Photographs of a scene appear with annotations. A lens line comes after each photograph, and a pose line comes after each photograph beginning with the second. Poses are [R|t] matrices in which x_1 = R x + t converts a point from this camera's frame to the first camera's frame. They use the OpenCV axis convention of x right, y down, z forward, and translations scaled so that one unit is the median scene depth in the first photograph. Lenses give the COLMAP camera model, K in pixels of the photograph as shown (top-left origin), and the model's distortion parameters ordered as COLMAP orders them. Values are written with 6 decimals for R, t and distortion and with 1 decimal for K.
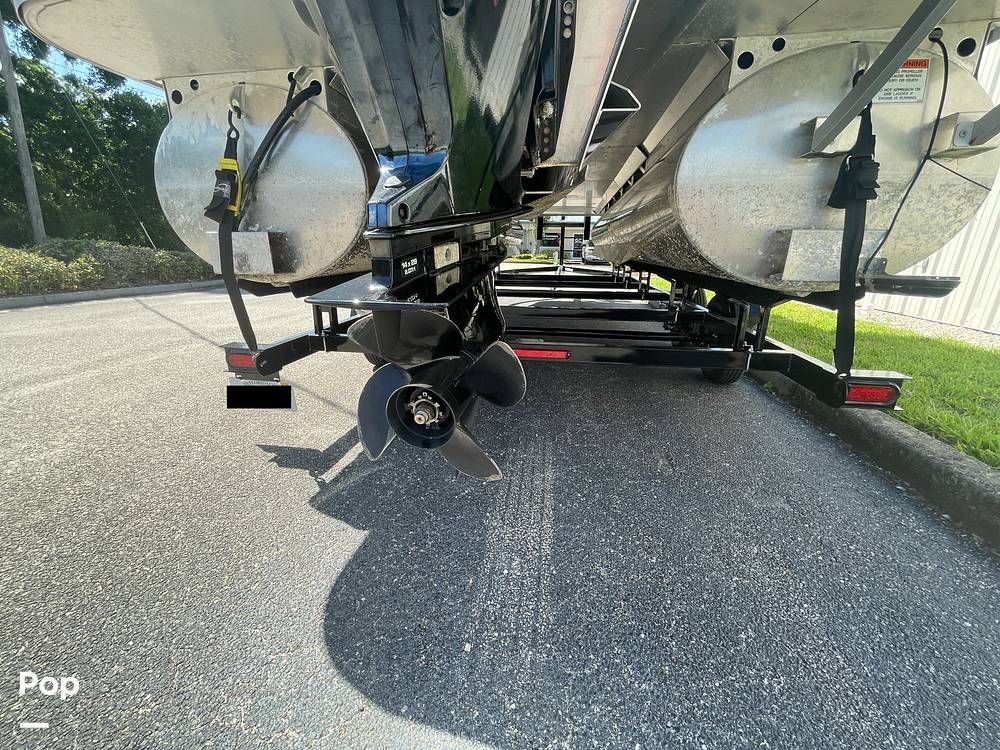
lens RADIAL K [[402.2, 0, 500.2], [0, 402.2, 376.0], [0, 0, 1]] dist [-0.004143, 0.000936]
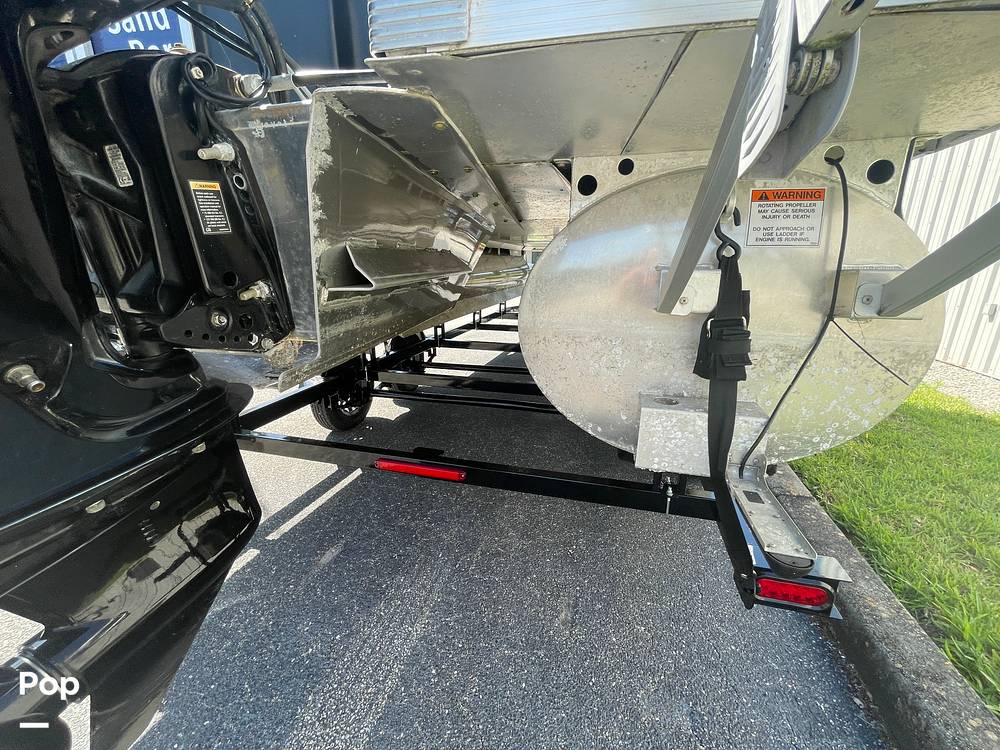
lens RADIAL K [[402.2, 0, 502.2], [0, 402.2, 374.1], [0, 0, 1]] dist [-0.004143, 0.000936]
pose [[0.993841, 0.025130, -0.107931, 0.554577], [-0.028928, 0.999011, -0.033770, -0.398284], [0.106976, 0.036684, 0.993585, 0.223530]]
